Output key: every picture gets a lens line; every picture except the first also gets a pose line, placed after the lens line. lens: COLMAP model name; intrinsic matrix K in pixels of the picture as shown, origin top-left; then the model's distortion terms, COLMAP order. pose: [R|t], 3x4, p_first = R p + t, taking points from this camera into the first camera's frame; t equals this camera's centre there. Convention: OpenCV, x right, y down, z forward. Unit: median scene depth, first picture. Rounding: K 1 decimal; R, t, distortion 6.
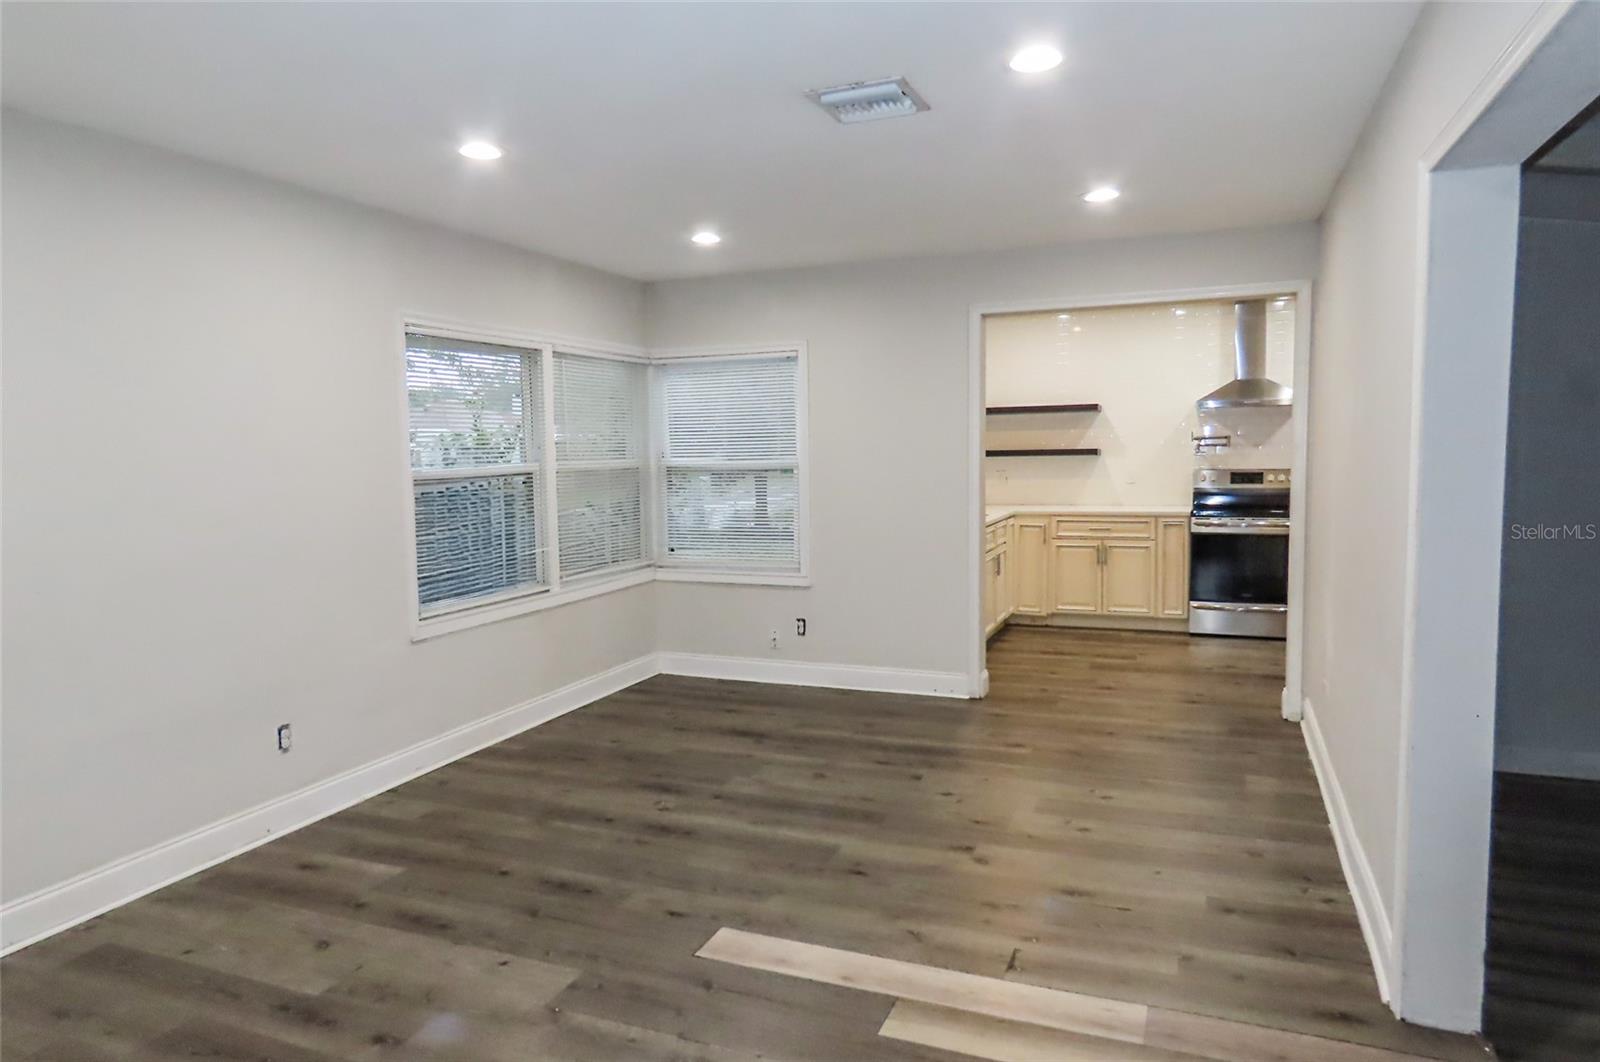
lens RADIAL K [[1007.2, 0, 798.8], [0, 1007.2, 531.5], [0, 0, 1]] dist [-0.010276, 0.000986]
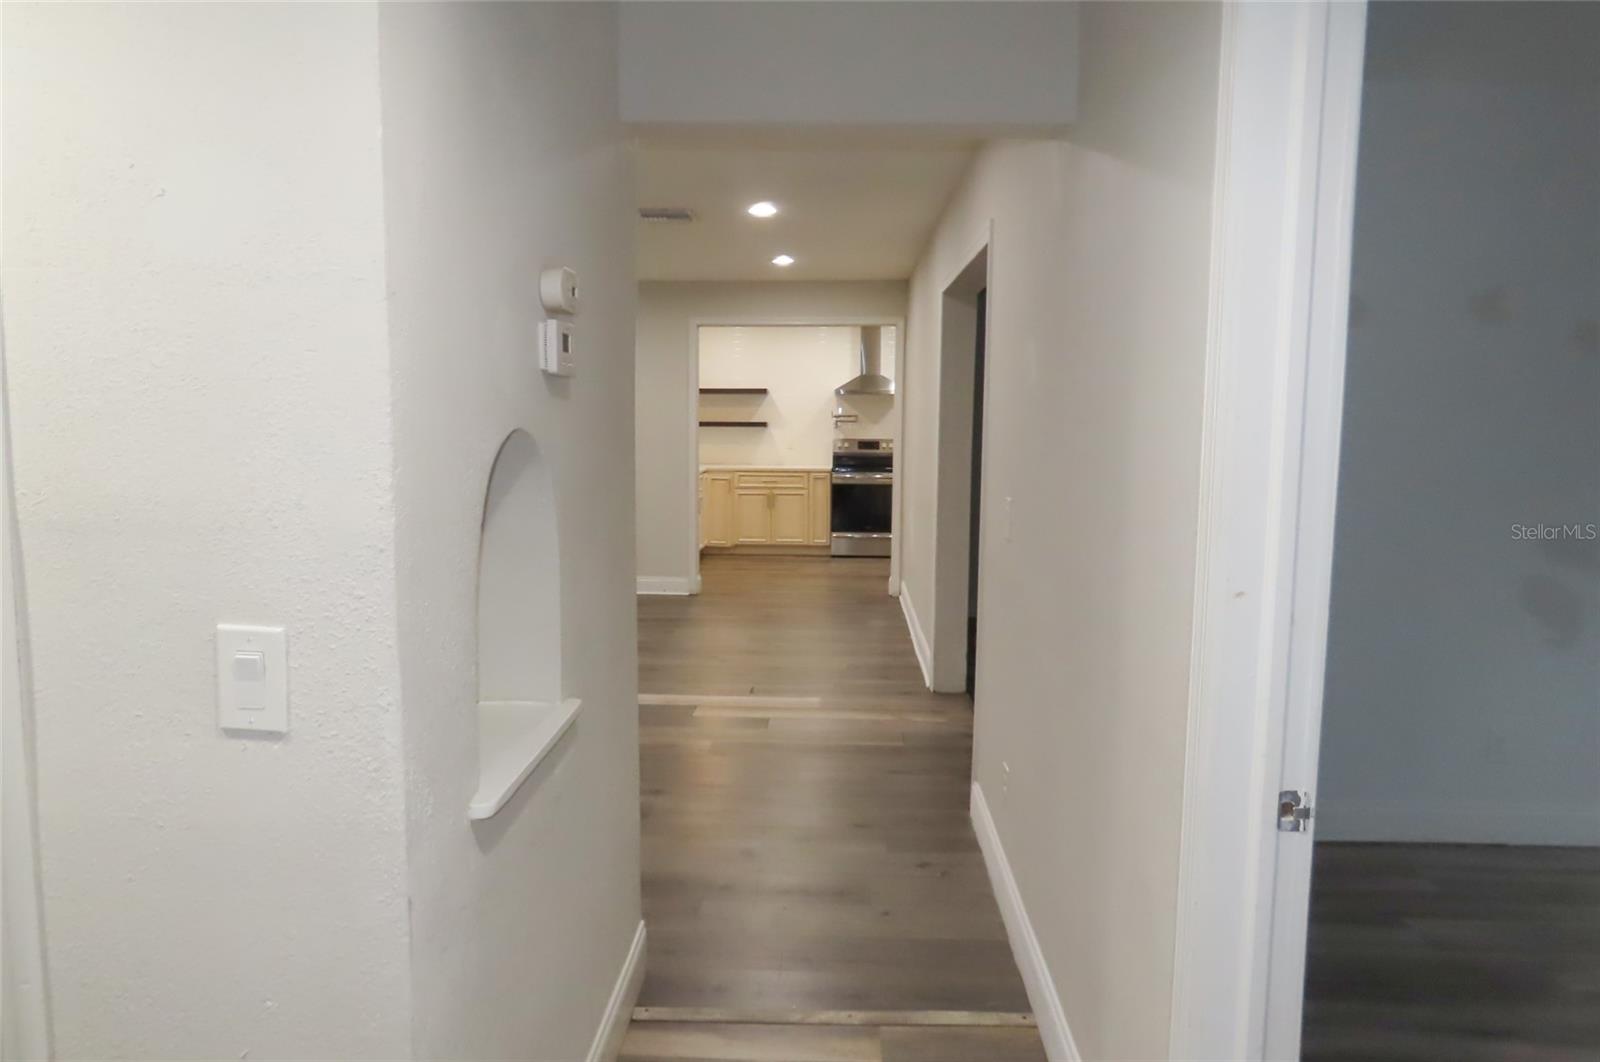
lens RADIAL K [[1007.2, 0, 798.8], [0, 1007.2, 531.5], [0, 0, 1]] dist [-0.010276, 0.000986]
pose [[0.940562, -0.013304, 0.339361, -0.172870], [0.004851, 0.999657, 0.025743, 0.041763], [-0.339587, -0.022567, 0.940304, -0.403951]]
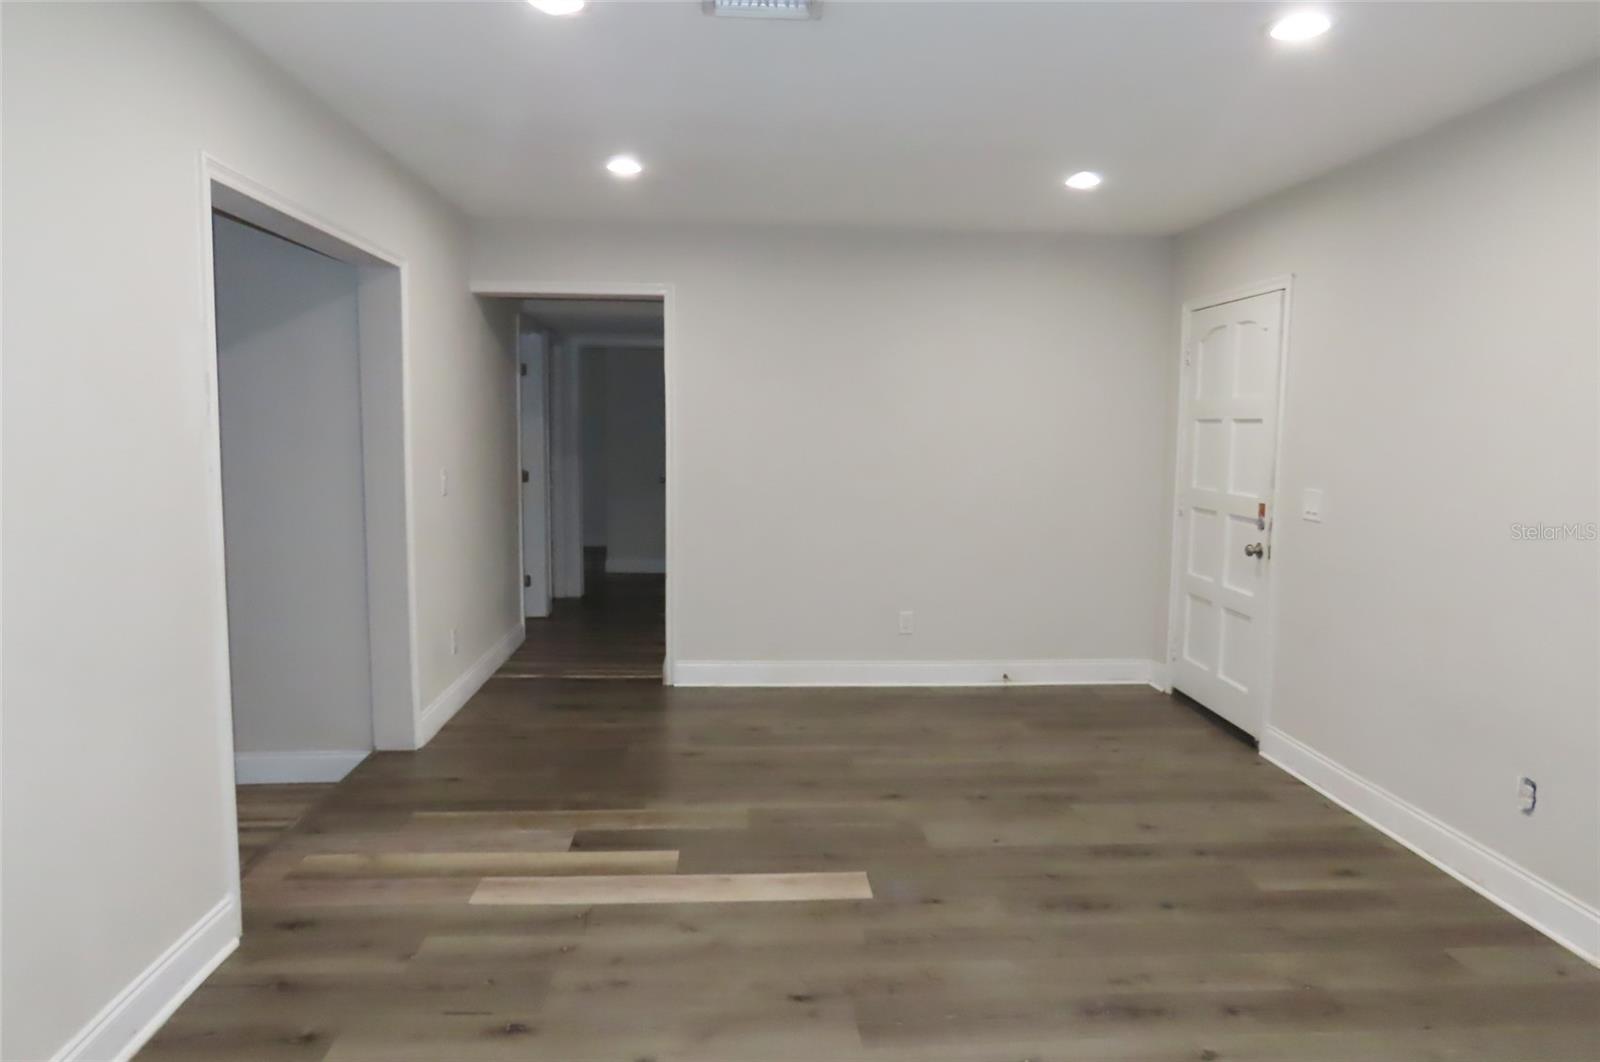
lens RADIAL K [[1007.2, 0, 798.8], [0, 1007.2, 531.5], [0, 0, 1]] dist [-0.010276, 0.000986]
pose [[-0.899847, 0.053518, -0.432911, 0.221741], [-0.034667, 0.980532, 0.193276, -0.086369], [0.434827, 0.188926, -0.880473, 0.967986]]
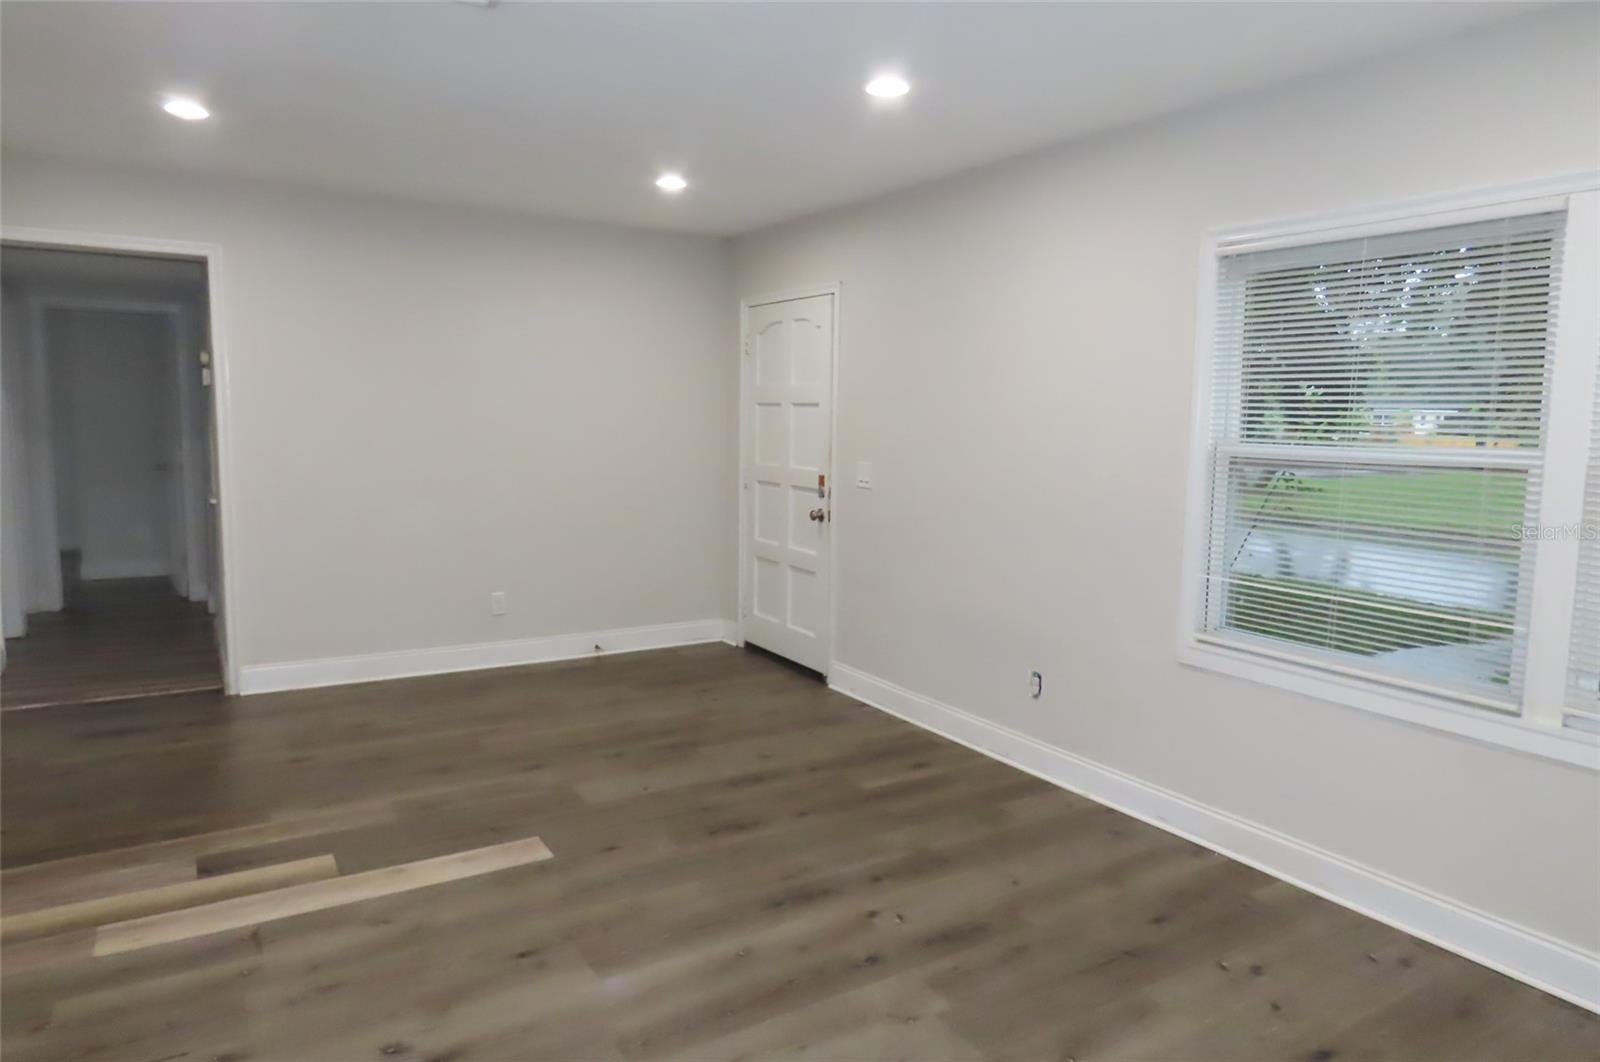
lens RADIAL K [[1007.2, 0, 798.8], [0, 1007.2, 531.5], [0, 0, 1]] dist [-0.010276, 0.000986]
pose [[-0.585106, 0.099574, -0.804821, 0.320296], [-0.081102, 0.980273, 0.180242, -0.083158], [0.806891, 0.170734, -0.565488, 0.946320]]
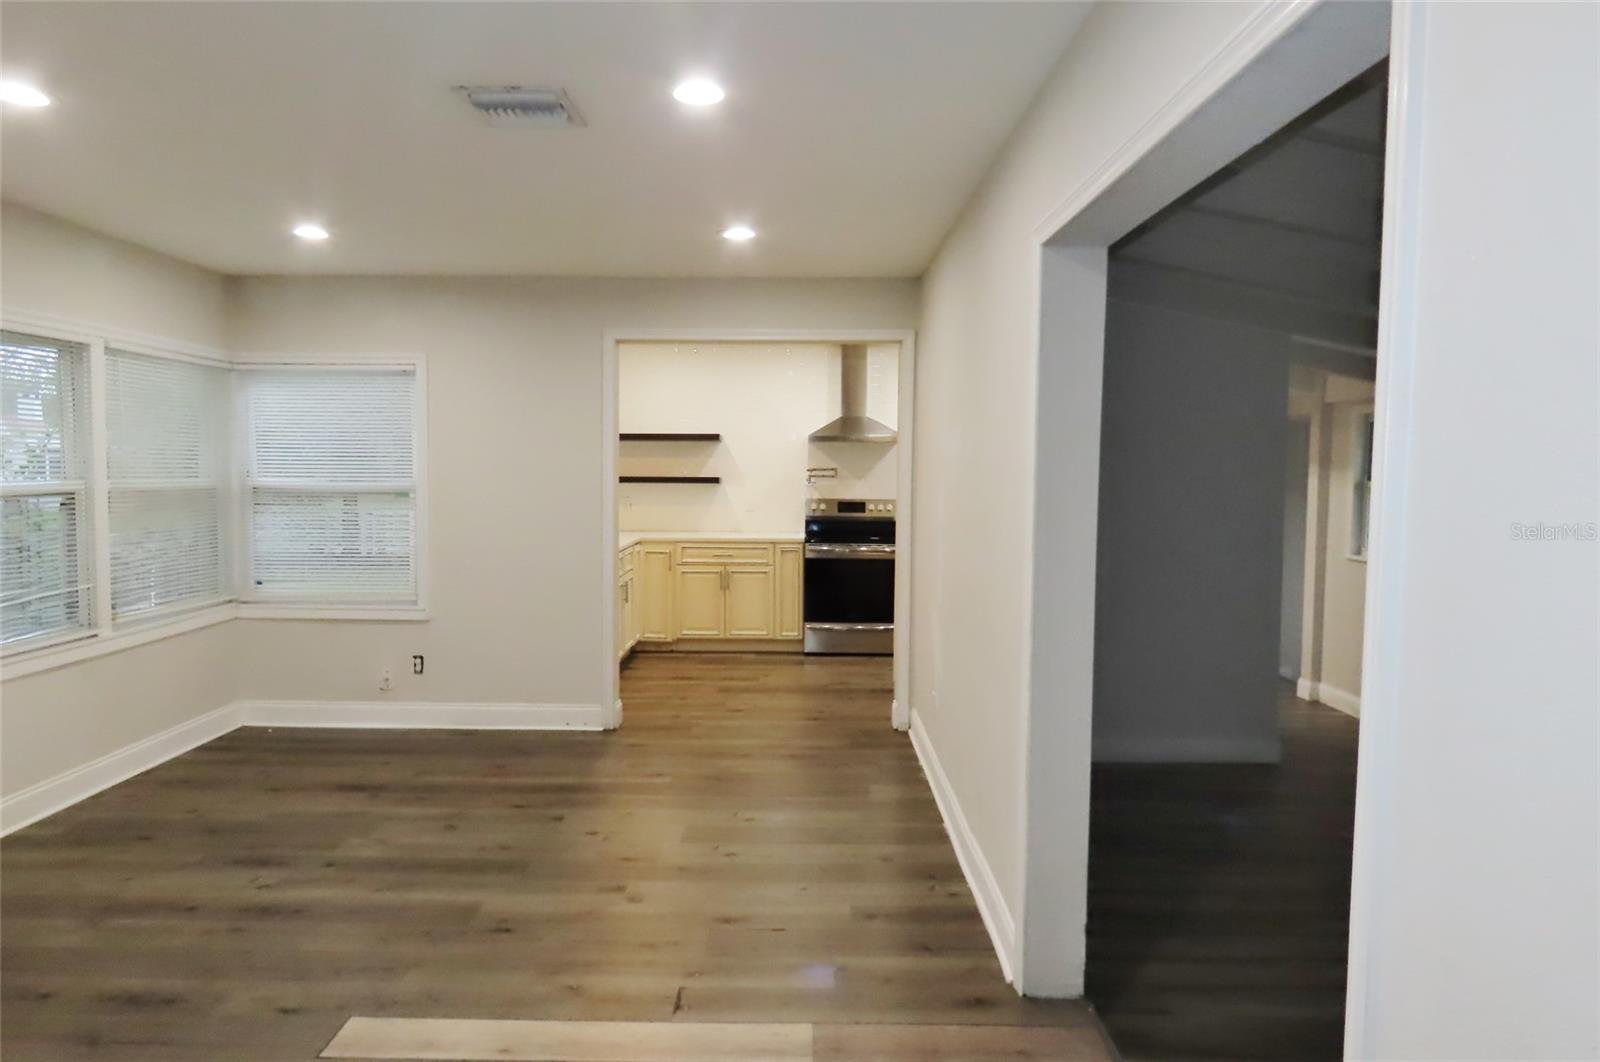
lens RADIAL K [[1008.8, 0, 799.6], [0, 1008.8, 527.7], [0, 0, 1]] dist [-0.014096, 0.006665]
pose [[0.925870, 0.003657, 0.377825, -0.025032], [0.007155, 0.999604, -0.027209, -0.002699], [-0.377775, 0.027895, 0.925477, 0.018357]]
